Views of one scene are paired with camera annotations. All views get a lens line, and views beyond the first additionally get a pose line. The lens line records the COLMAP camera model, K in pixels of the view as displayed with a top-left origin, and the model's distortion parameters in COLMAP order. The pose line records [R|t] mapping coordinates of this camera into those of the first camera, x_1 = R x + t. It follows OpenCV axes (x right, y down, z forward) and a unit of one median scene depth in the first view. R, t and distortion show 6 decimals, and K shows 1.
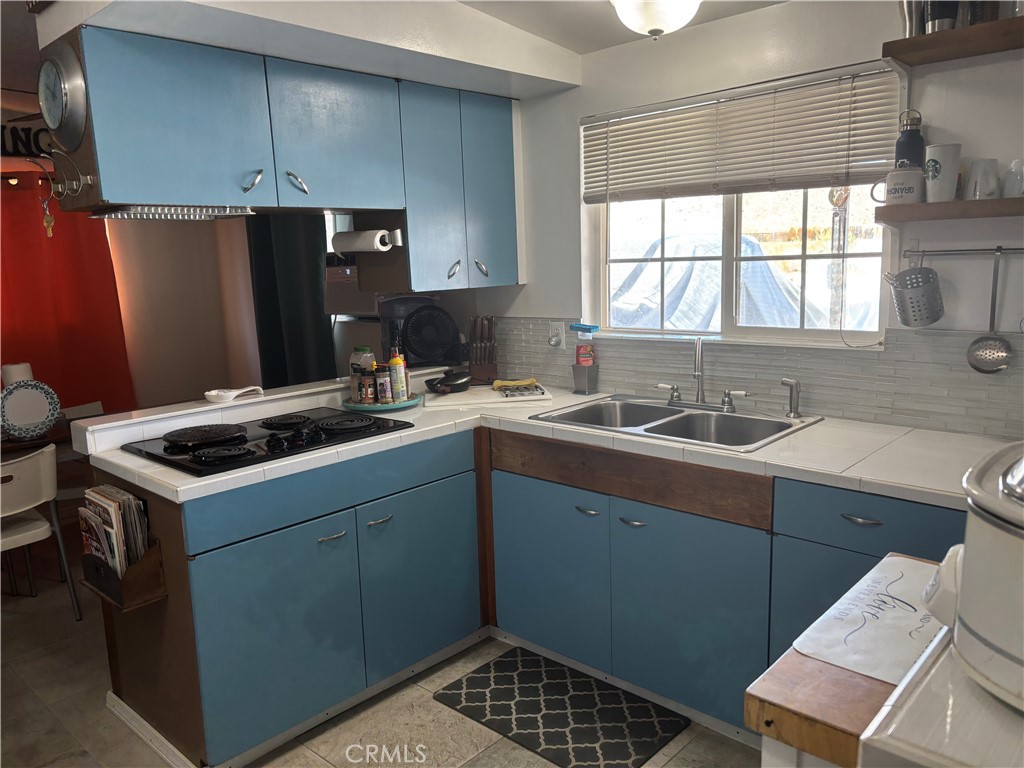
lens RADIAL K [[772.6, 0, 511.3], [0, 772.6, 387.9], [0, 0, 1]] dist [0.051170, -0.033470]
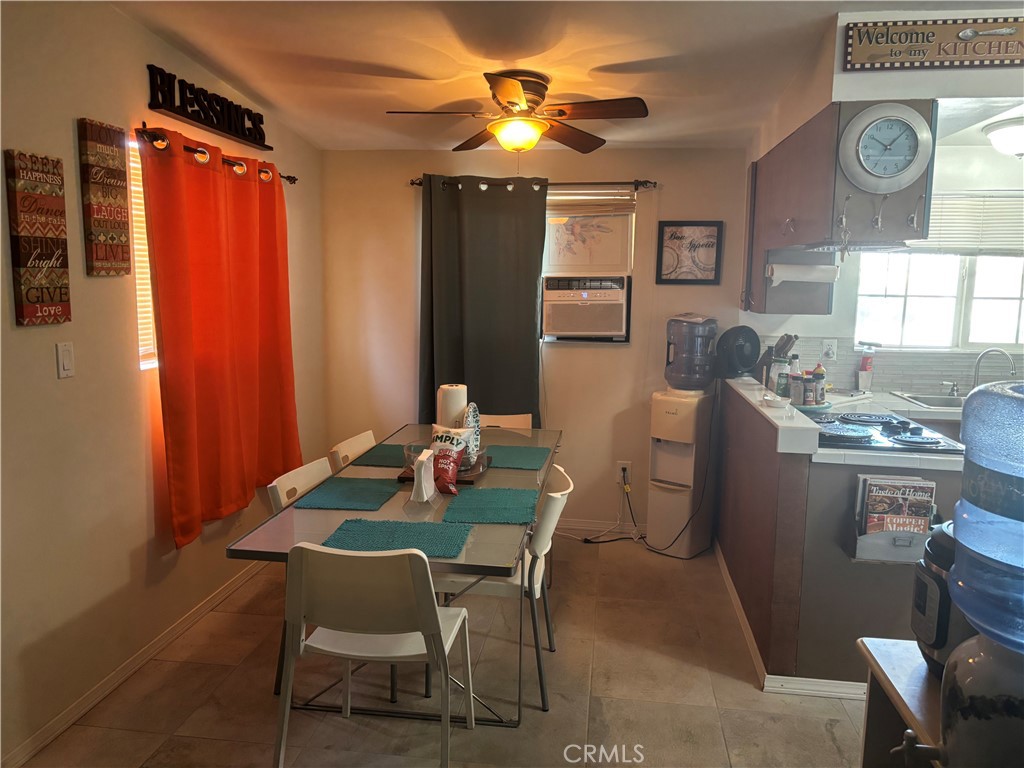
lens RADIAL K [[772.6, 0, 511.3], [0, 772.6, 383.5], [0, 0, 1]] dist [0.051170, -0.033470]
pose [[0.812129, -0.024280, 0.582973, -1.314131], [0.054369, 0.997936, -0.034177, 0.003781], [-0.580940, 0.059452, 0.811772, 0.283786]]
